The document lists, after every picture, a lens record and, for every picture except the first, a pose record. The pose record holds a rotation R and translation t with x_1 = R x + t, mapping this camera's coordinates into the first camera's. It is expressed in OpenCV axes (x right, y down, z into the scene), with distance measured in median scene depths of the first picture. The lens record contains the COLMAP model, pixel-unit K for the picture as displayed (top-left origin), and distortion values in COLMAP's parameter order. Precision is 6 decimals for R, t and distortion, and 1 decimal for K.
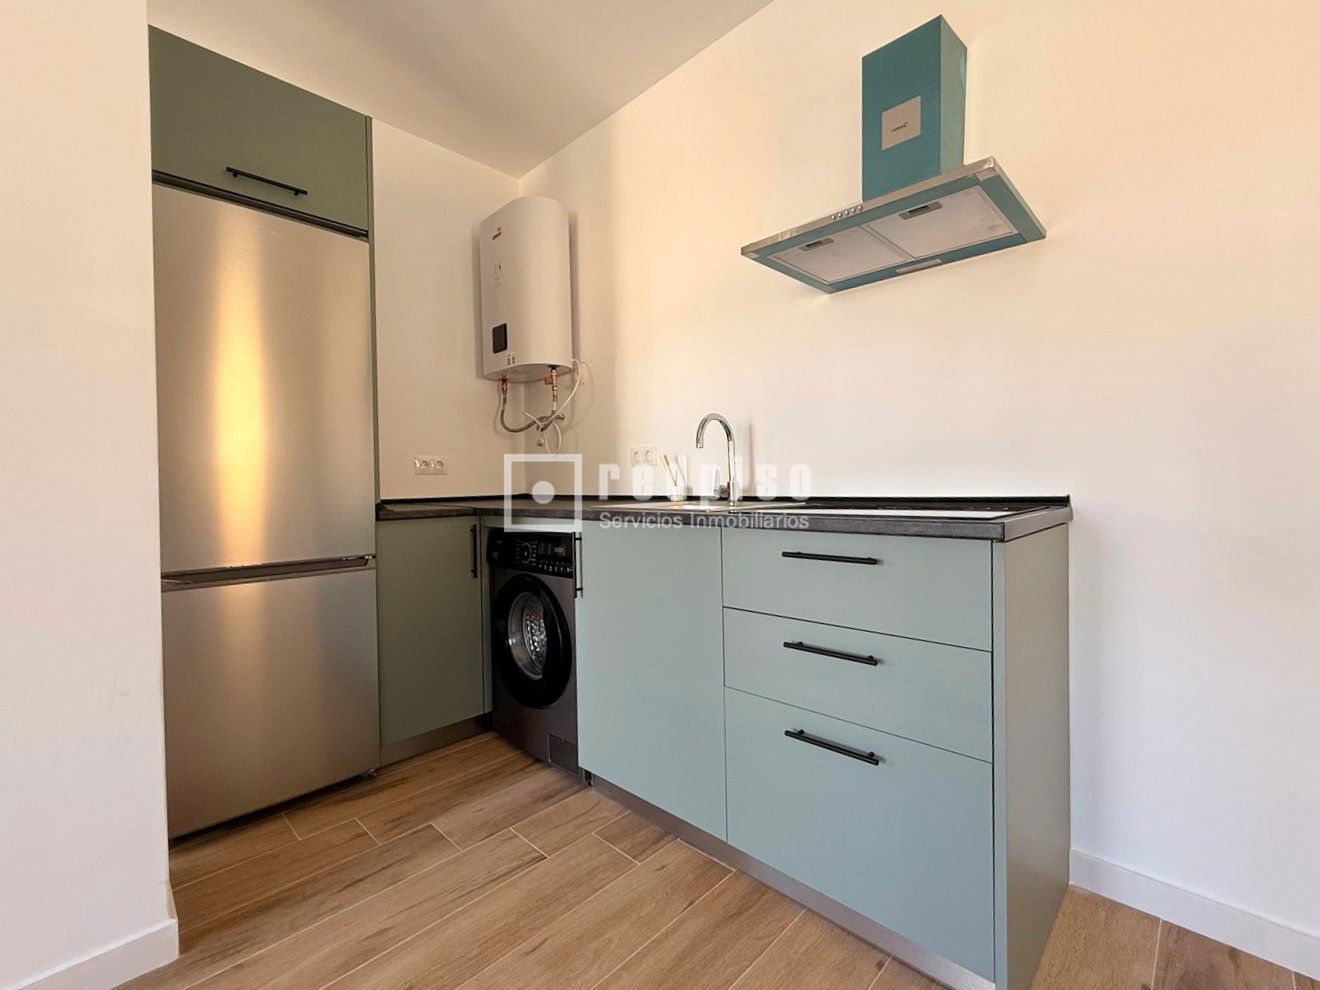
lens RADIAL K [[574.6, 0, 652.5], [0, 574.6, 494.6], [0, 0, 1]] dist [-0.002355, 0.000574]
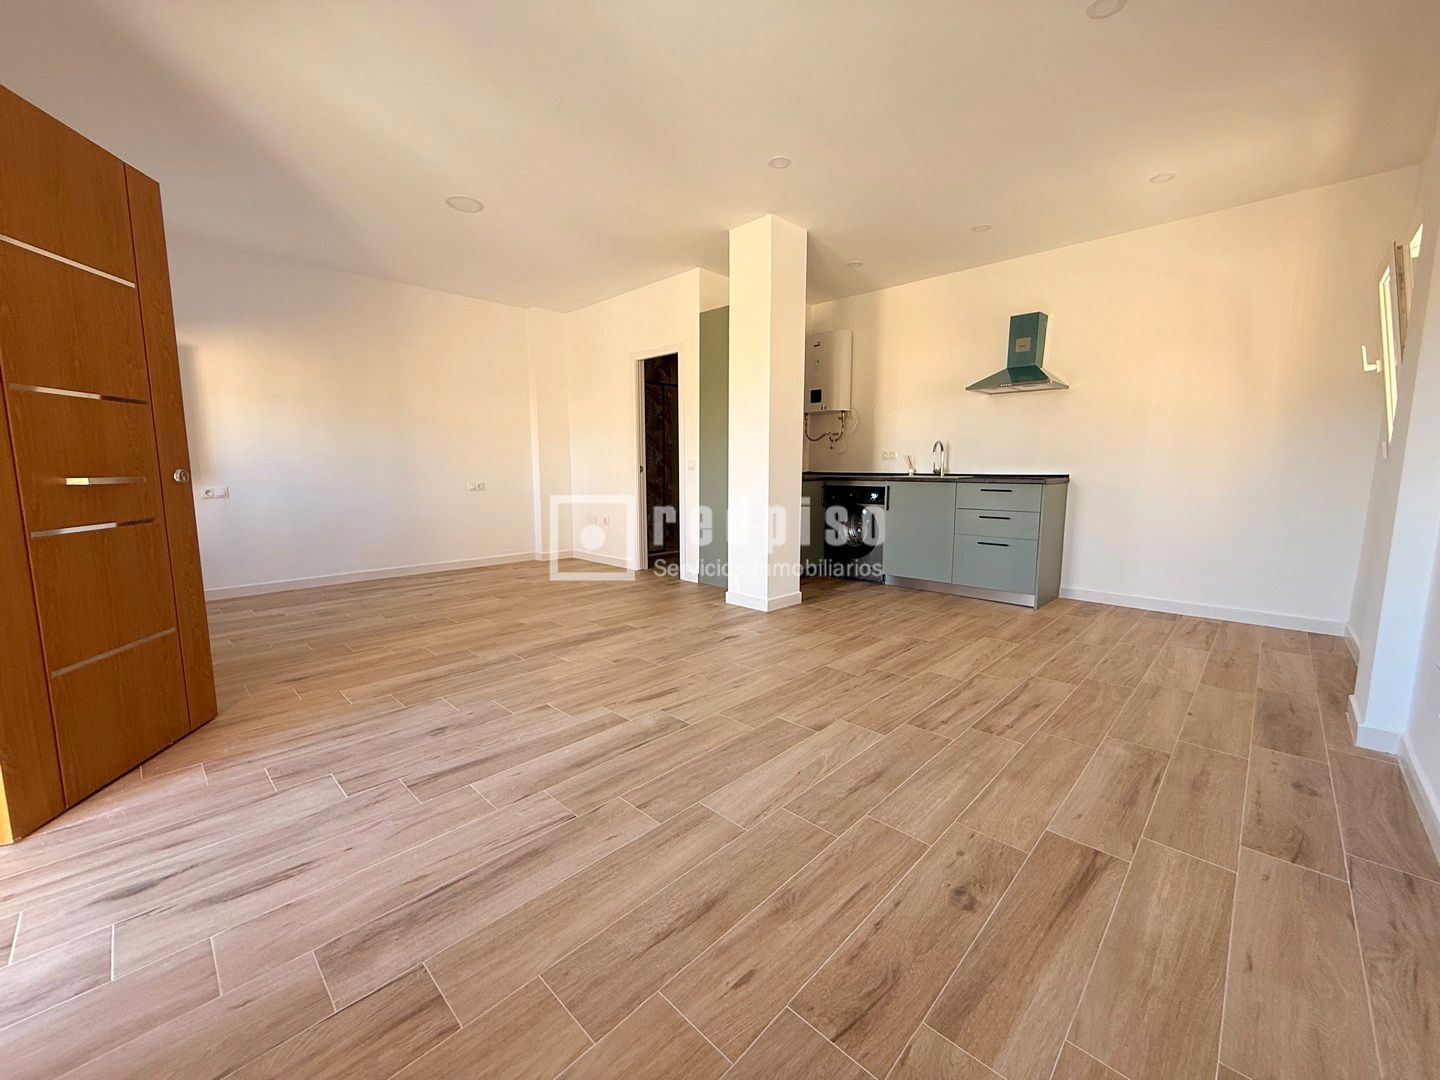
lens RADIAL K [[570.5, 0, 716.5], [0, 570.5, 537.0], [0, 0, 1]] dist [-0.000843, 0.000521]
pose [[0.999866, 0.015517, 0.005227, -0.851361], [-0.015982, 0.994287, 0.105533, 0.031947], [-0.003559, -0.105603, 0.994402, -1.500295]]
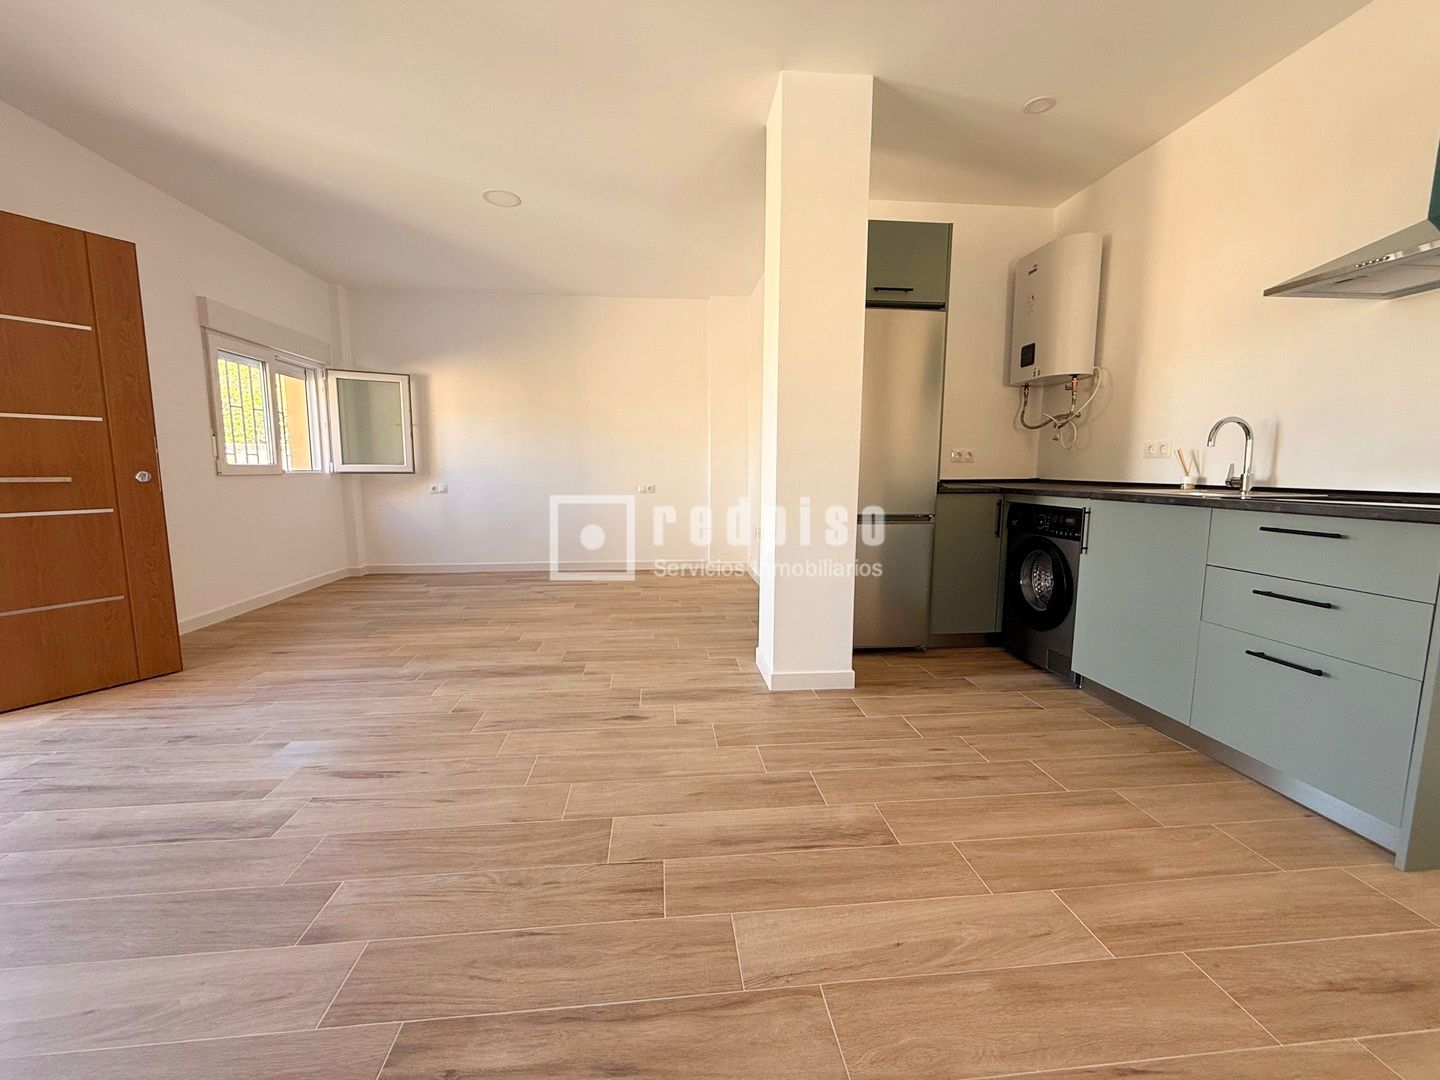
lens RADIAL K [[570.5, 0, 715.2], [0, 570.5, 538.9], [0, 0, 1]] dist [-0.000843, 0.000521]
pose [[0.769492, 0.096401, -0.631339, 0.051937], [-0.025121, 0.992346, 0.120906, -0.004733], [0.638163, -0.077176, 0.766024, -0.597214]]
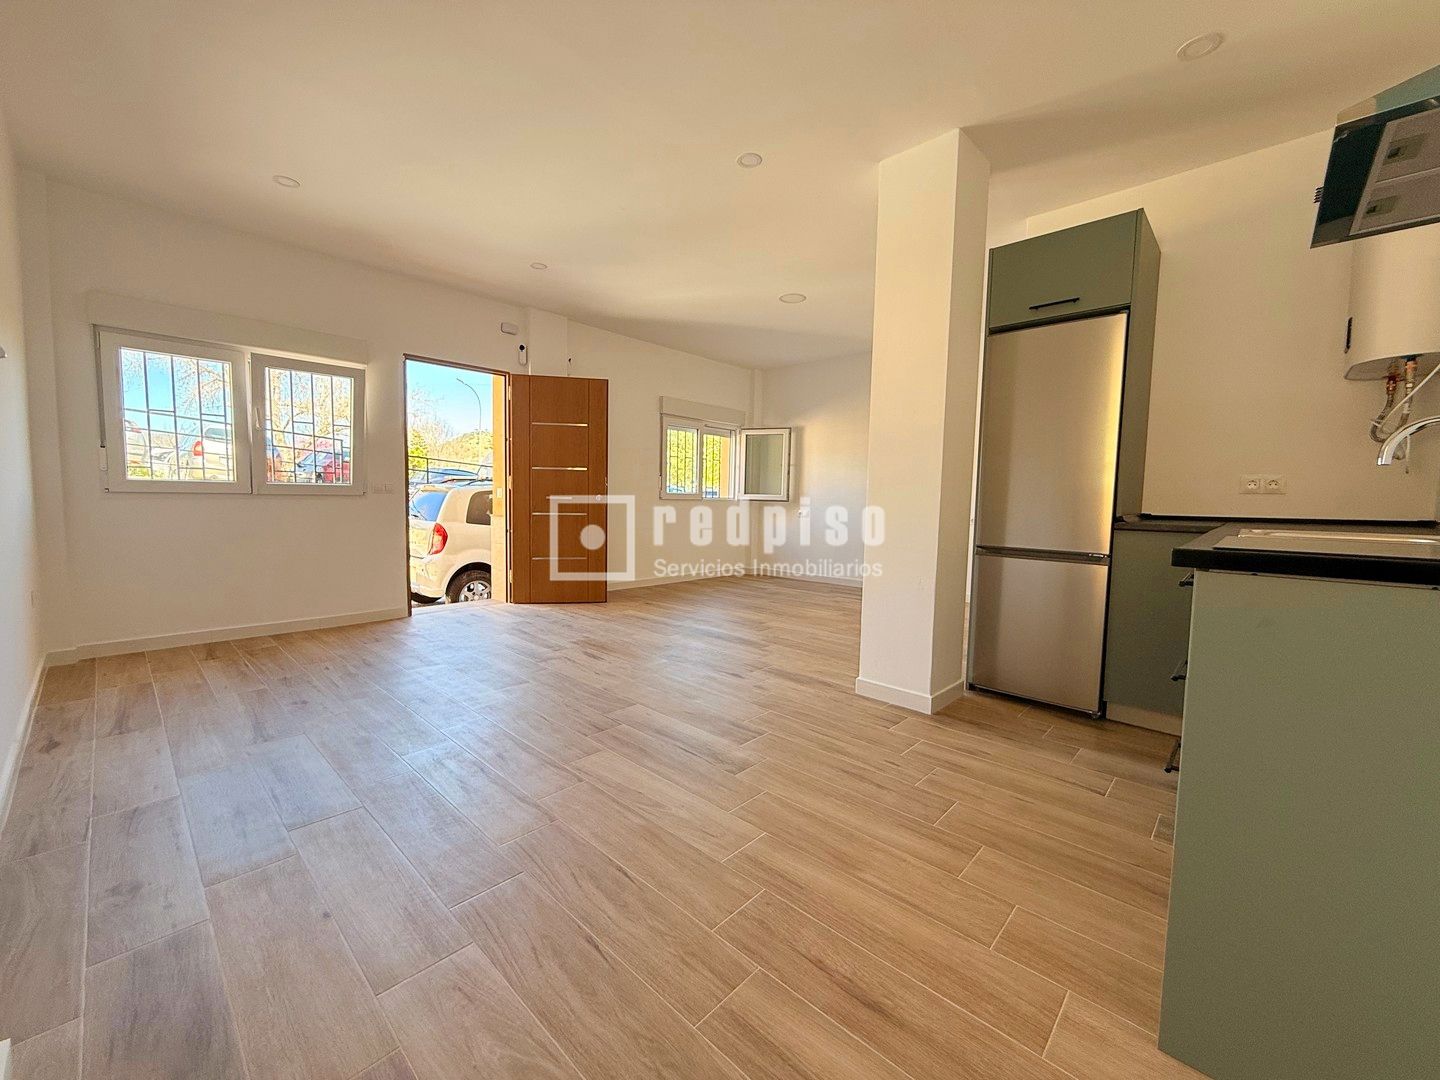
lens RADIAL K [[570.5, 0, 719.0], [0, 570.5, 539.7], [0, 0, 1]] dist [-0.000843, 0.000521]
pose [[0.027717, 0.091013, -0.995464, 0.787896], [-0.035562, 0.995306, 0.090009, -0.016895], [0.998983, 0.032906, 0.030823, 0.062845]]
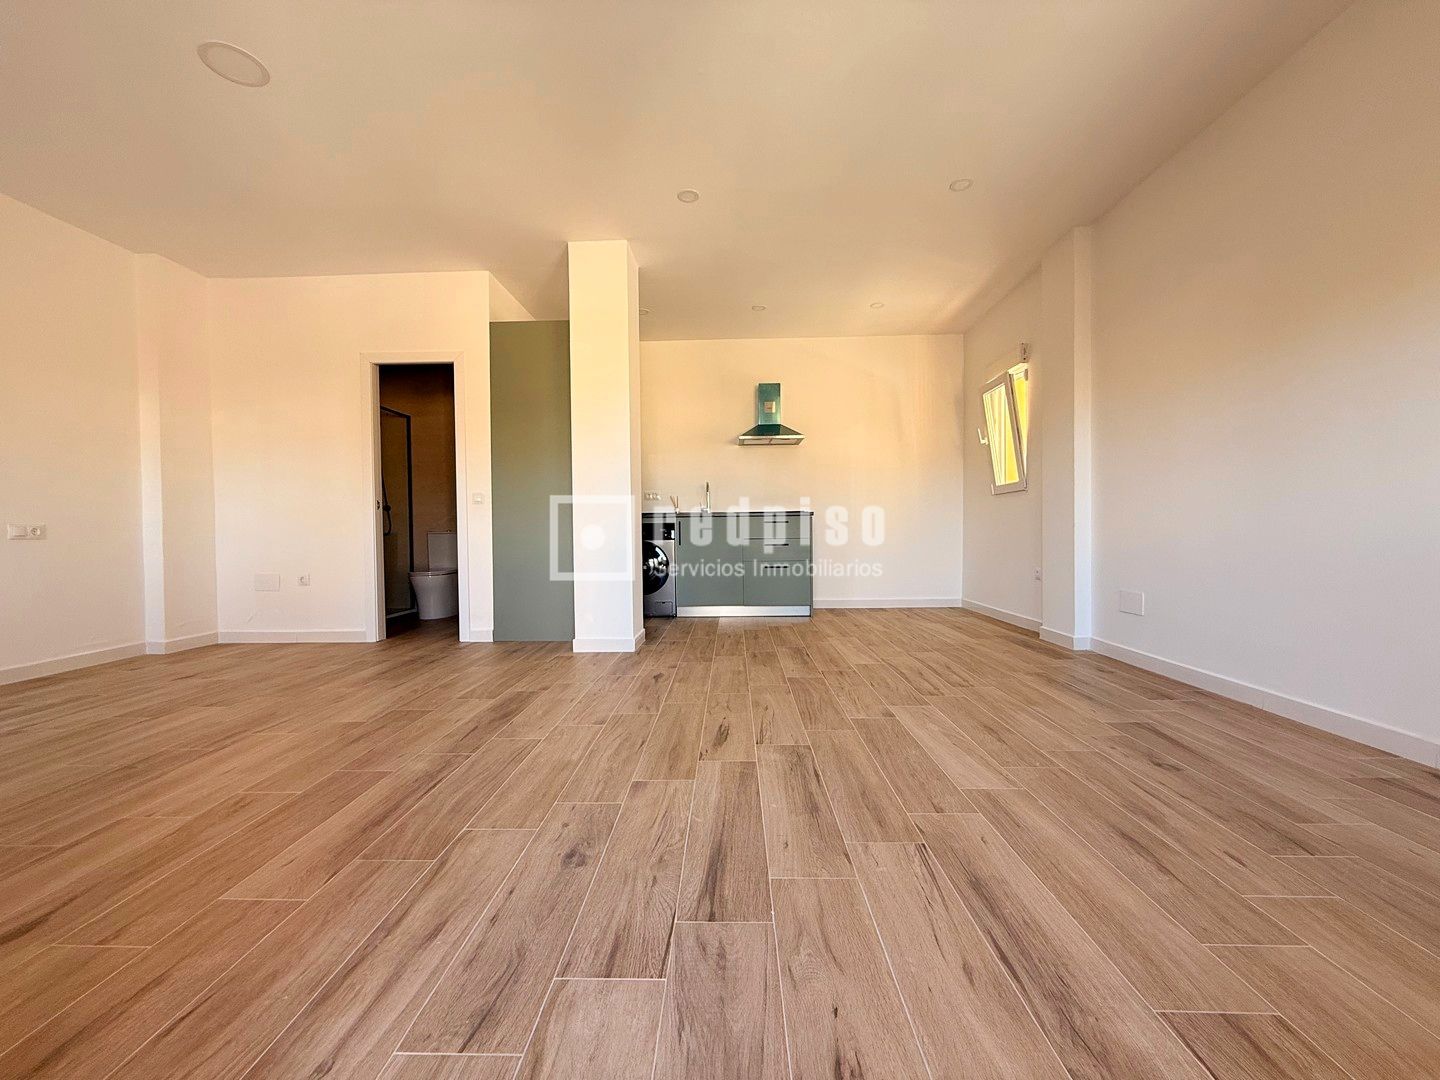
lens RADIAL K [[570.5, 0, 714.7], [0, 570.5, 535.6], [0, 0, 1]] dist [-0.000843, 0.000521]
pose [[0.738339, -0.002225, 0.674426, -1.715838], [0.011591, 0.999889, -0.009390, 0.148832], [-0.674330, 0.014750, 0.738283, -1.069974]]
